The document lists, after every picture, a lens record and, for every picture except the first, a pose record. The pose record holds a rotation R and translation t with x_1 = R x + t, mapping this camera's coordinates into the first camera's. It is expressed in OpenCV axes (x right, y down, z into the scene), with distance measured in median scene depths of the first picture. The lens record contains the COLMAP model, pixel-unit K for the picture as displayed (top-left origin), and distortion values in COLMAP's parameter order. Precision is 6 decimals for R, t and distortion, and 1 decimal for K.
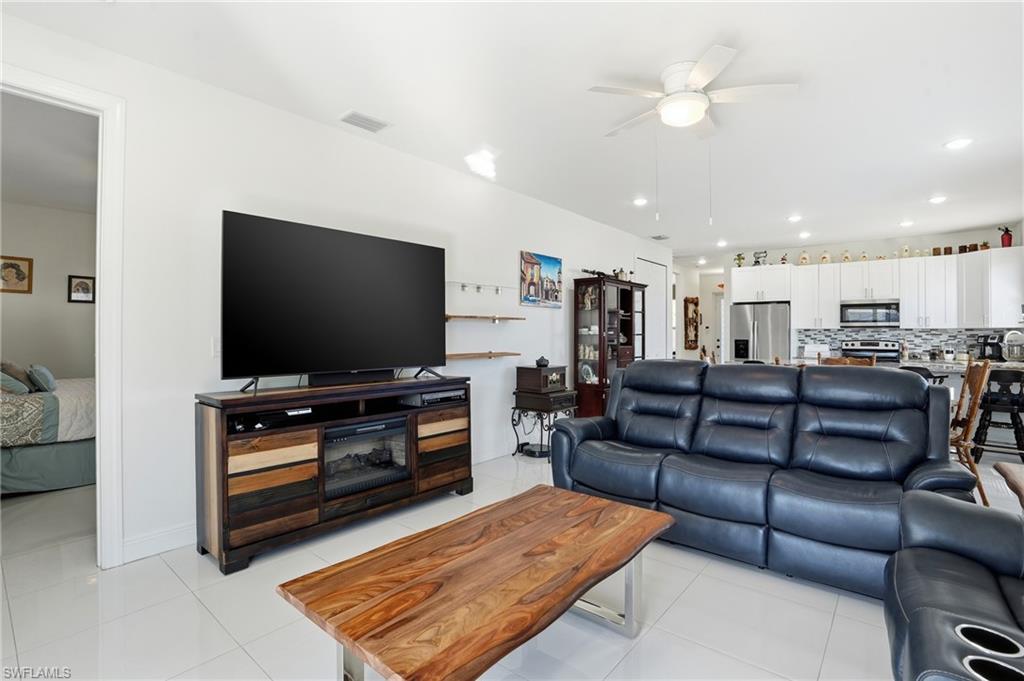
lens RADIAL K [[470.0, 0, 514.3], [0, 470.0, 335.0], [0, 0, 1]] dist [-0.013855, 0.000621]
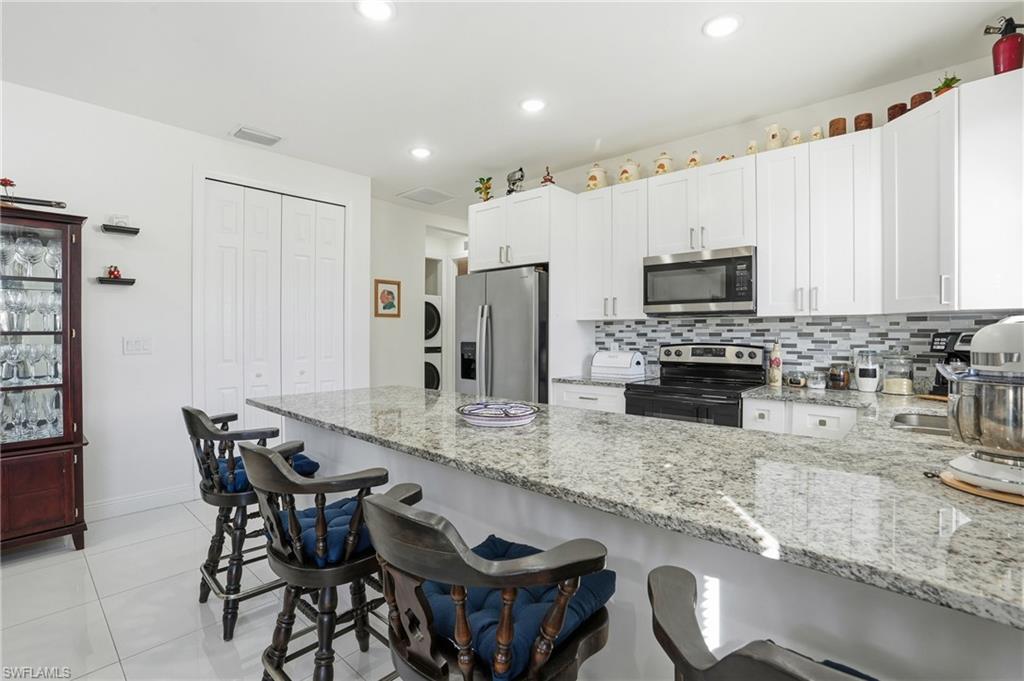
lens RADIAL K [[478.9, 0, 510.2], [0, 478.9, 340.2], [0, 0, 1]] dist [-0.029927, 0.010023]
pose [[0.997927, -0.006548, -0.064025, 0.625070], [0.007519, 0.999860, 0.014927, -0.000490], [0.063918, -0.015377, 0.997837, 0.546187]]
